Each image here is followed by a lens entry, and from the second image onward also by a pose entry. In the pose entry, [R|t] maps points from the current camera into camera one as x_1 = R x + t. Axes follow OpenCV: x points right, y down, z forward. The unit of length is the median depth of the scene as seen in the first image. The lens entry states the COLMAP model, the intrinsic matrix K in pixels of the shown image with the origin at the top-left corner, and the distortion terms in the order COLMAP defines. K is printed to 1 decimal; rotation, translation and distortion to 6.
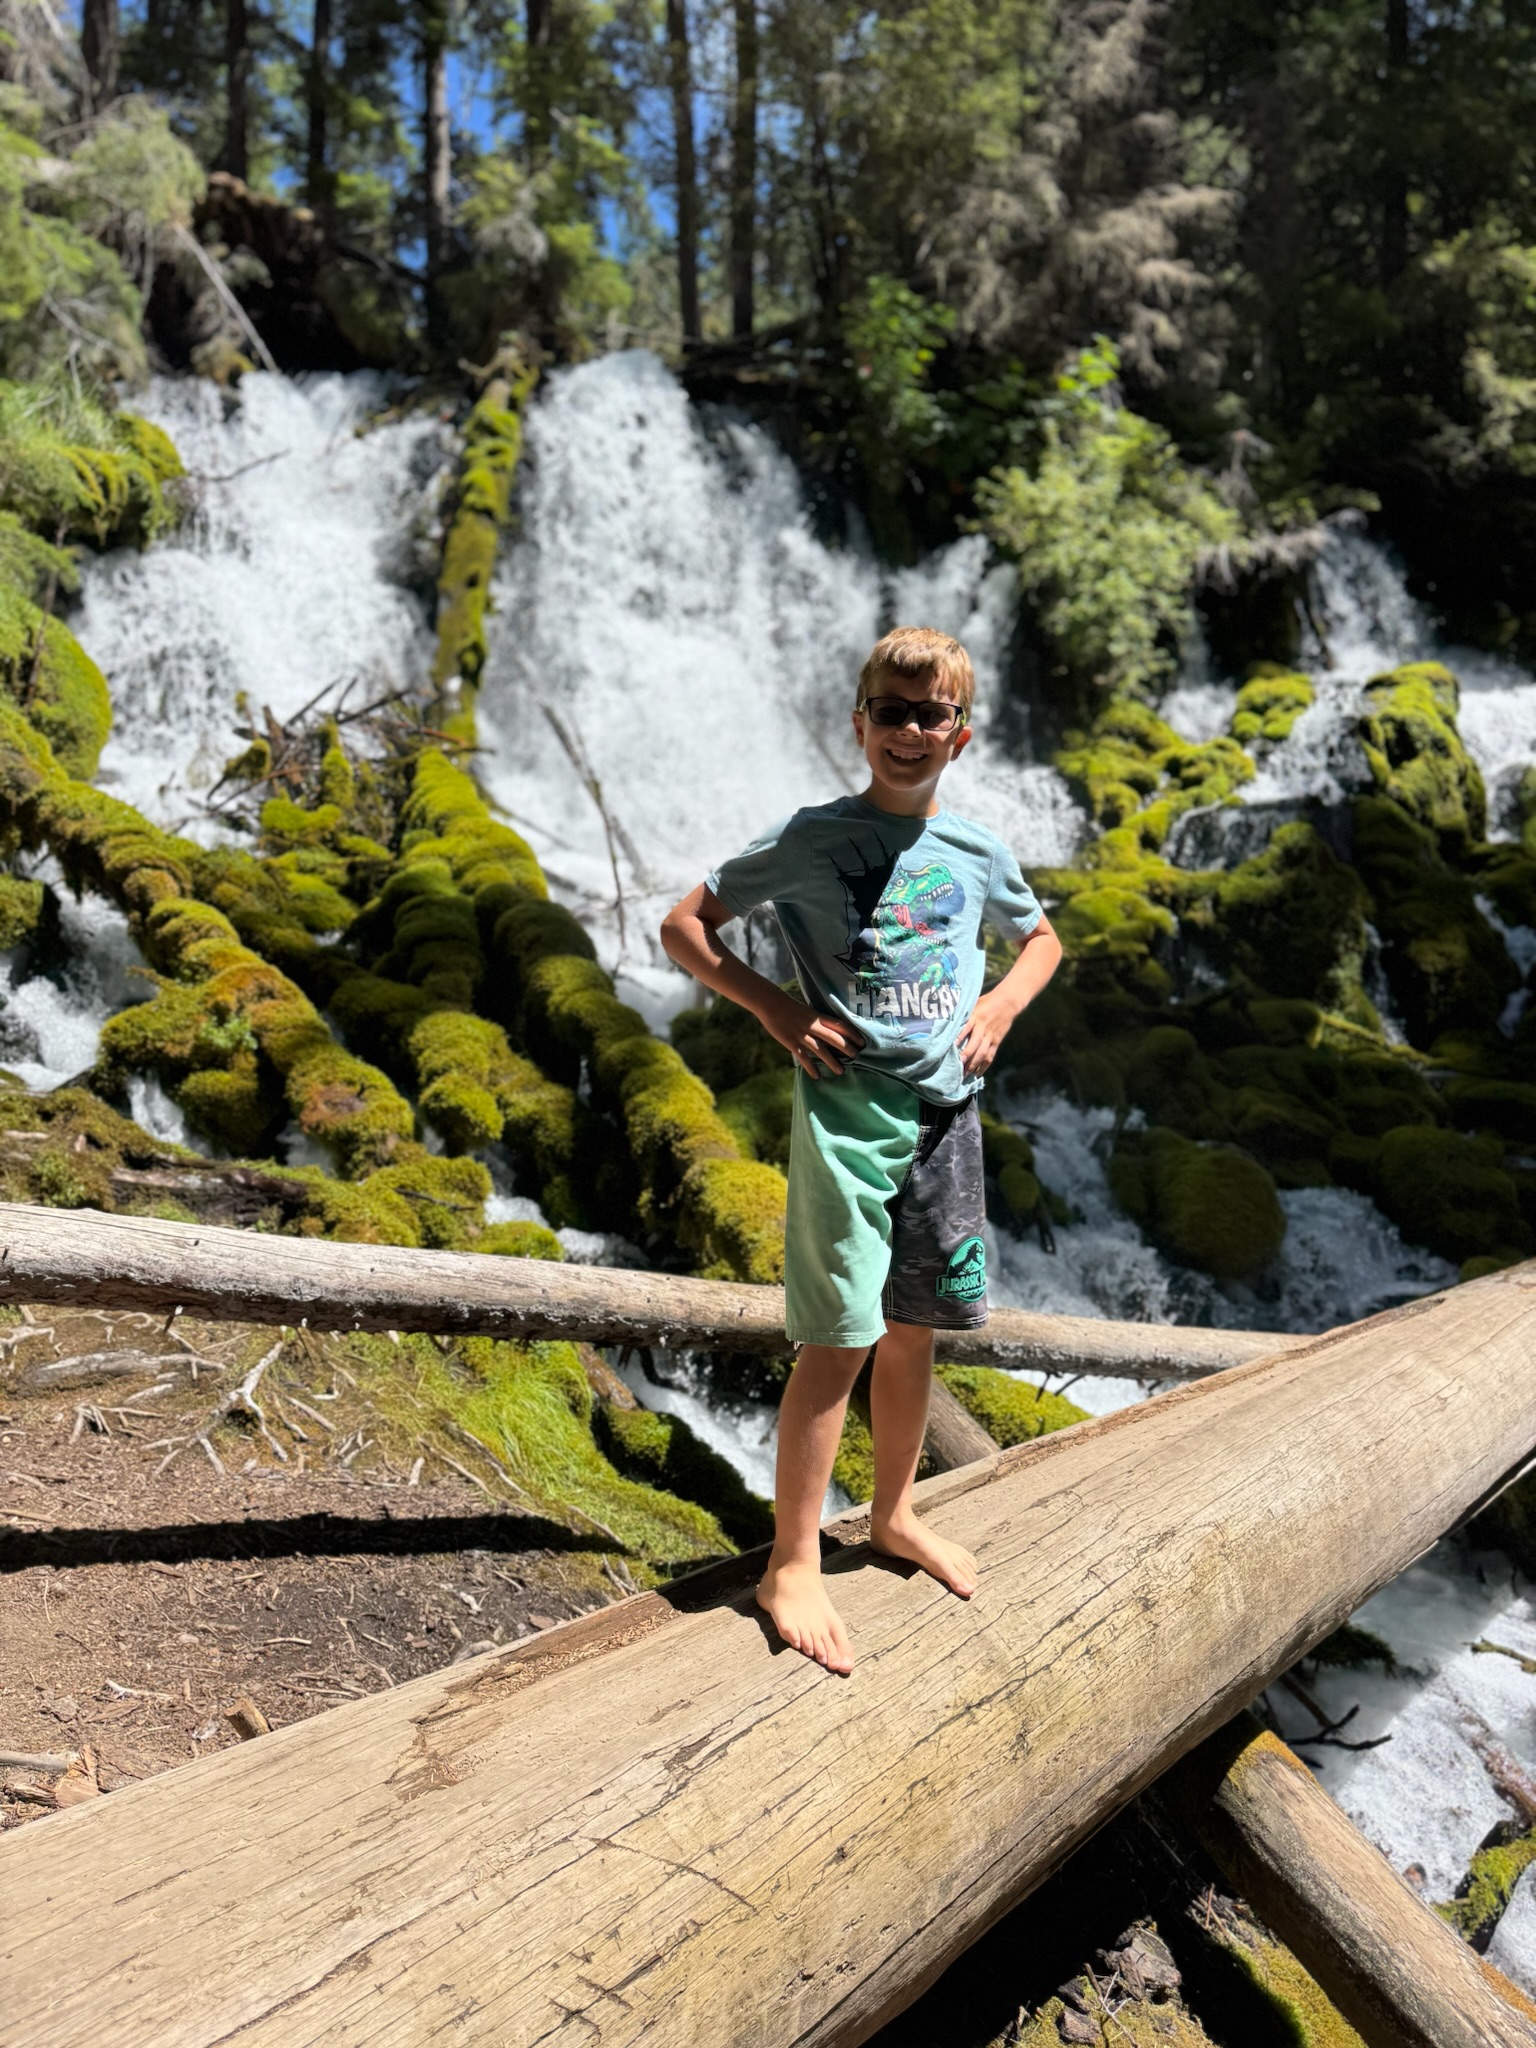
lens RADIAL K [[1408.1, 0, 756.7], [0, 1408.1, 1029.1], [0, 0, 1]] dist [0.041505, -0.047980]
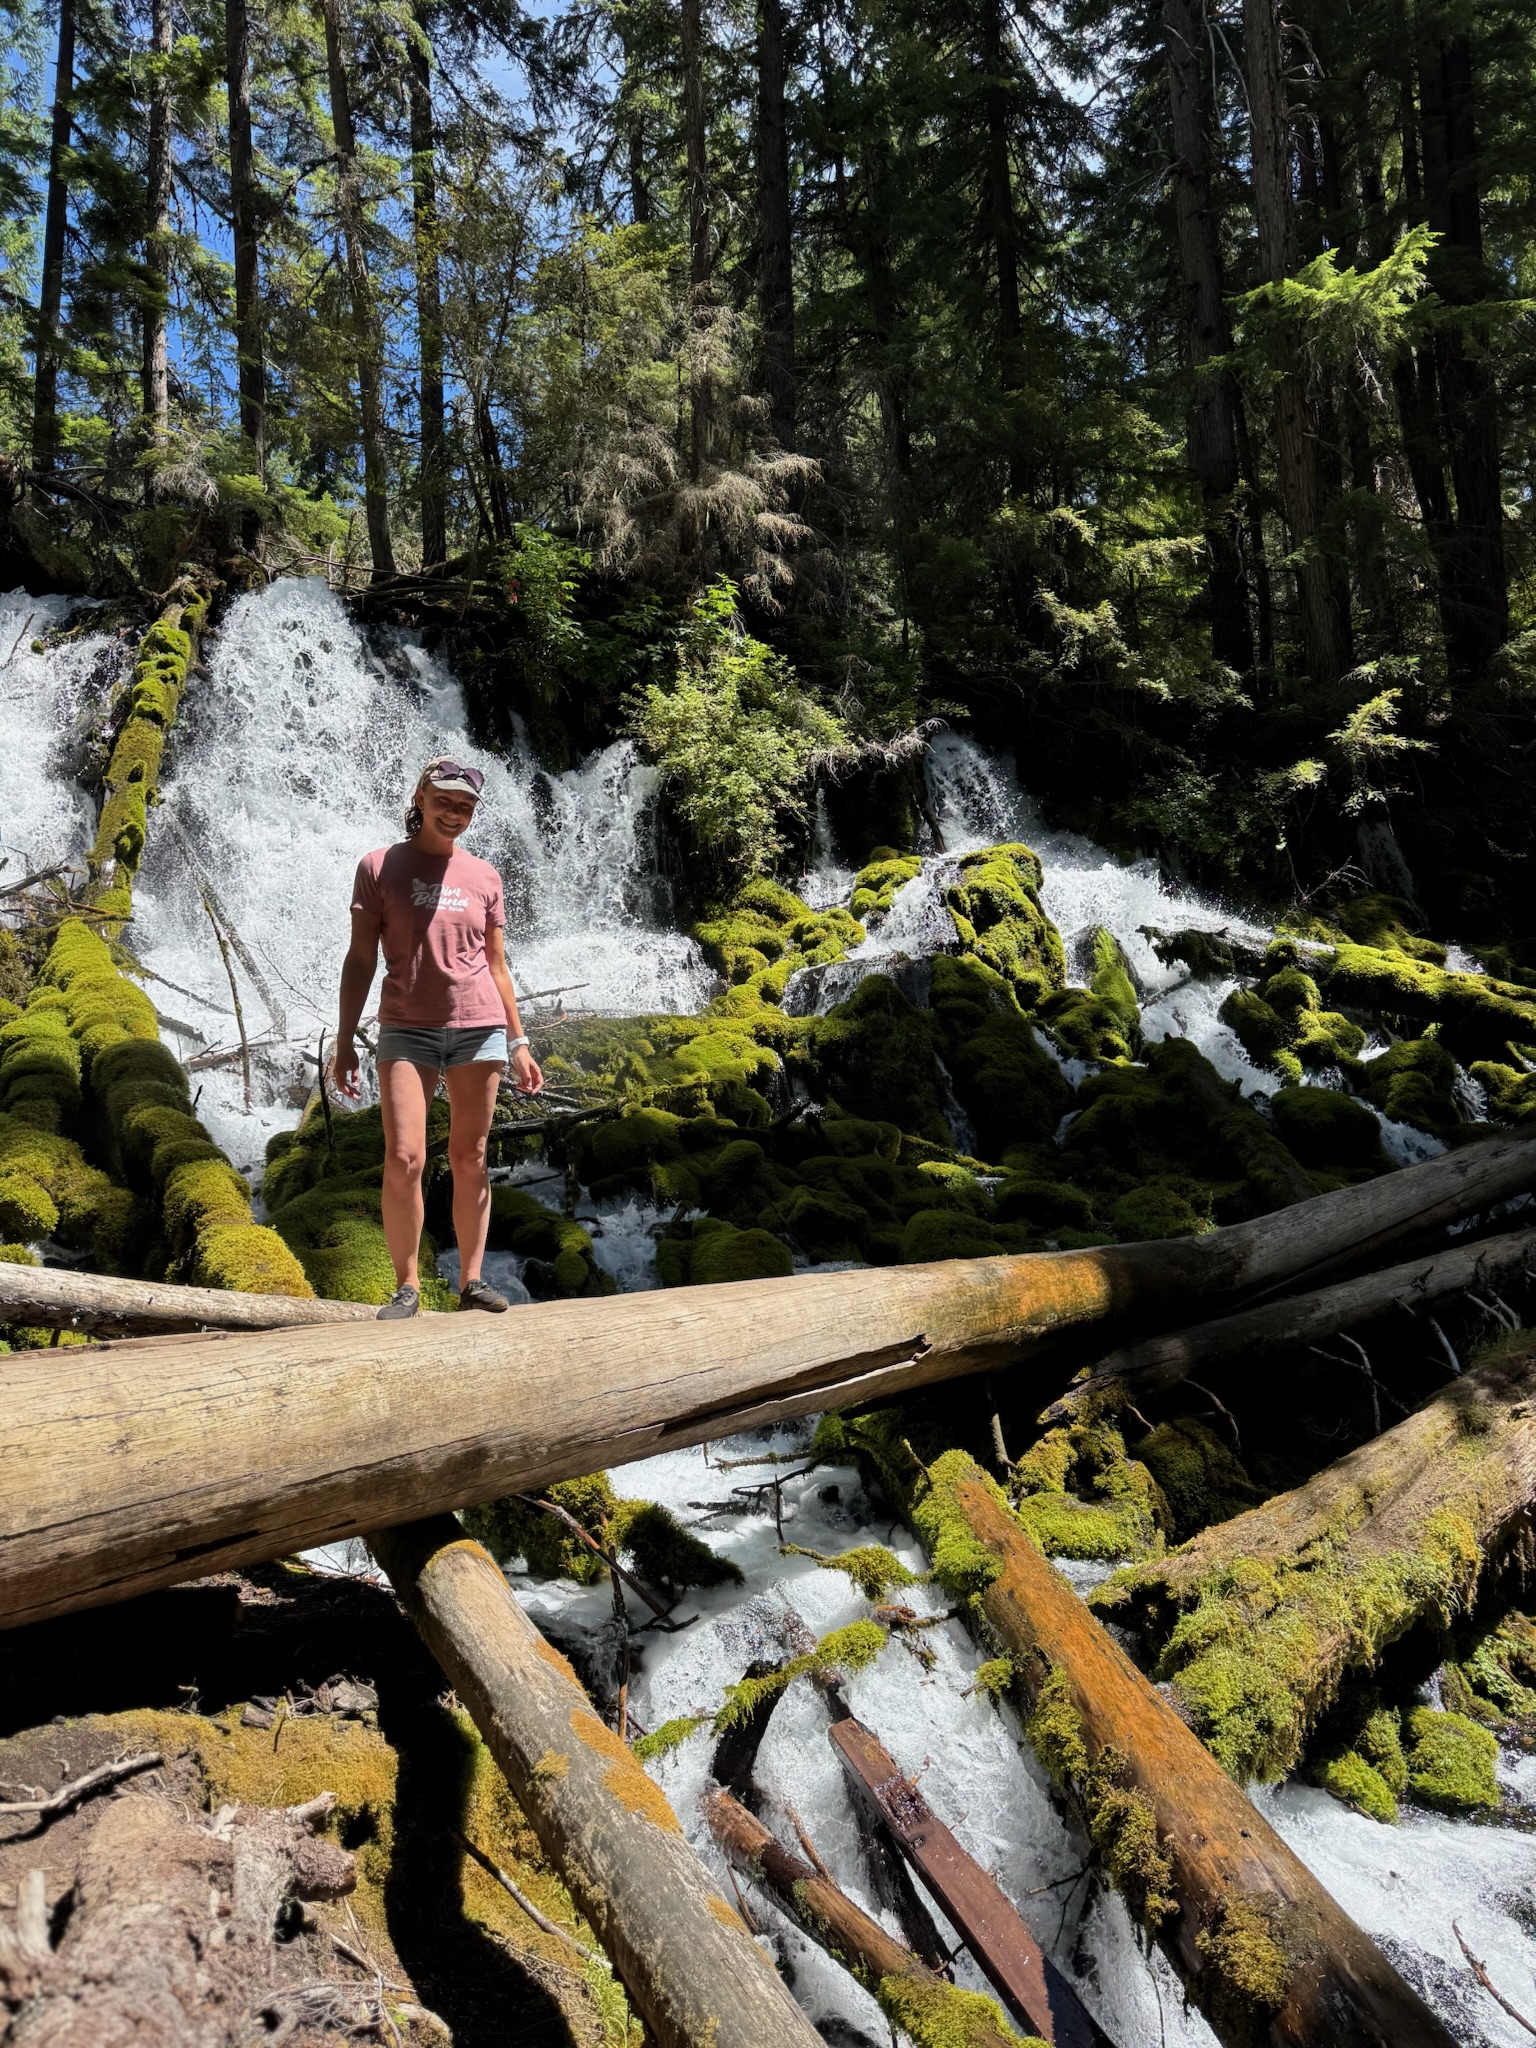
lens RADIAL K [[1408.1, 0, 752.7], [0, 1408.1, 1049.3], [0, 0, 1]] dist [0.041505, -0.047980]
pose [[0.989969, -0.032111, 0.137588, 0.108366], [0.049233, 0.991196, -0.122909, 0.049845], [-0.132430, 0.128450, 0.982834, -0.111206]]
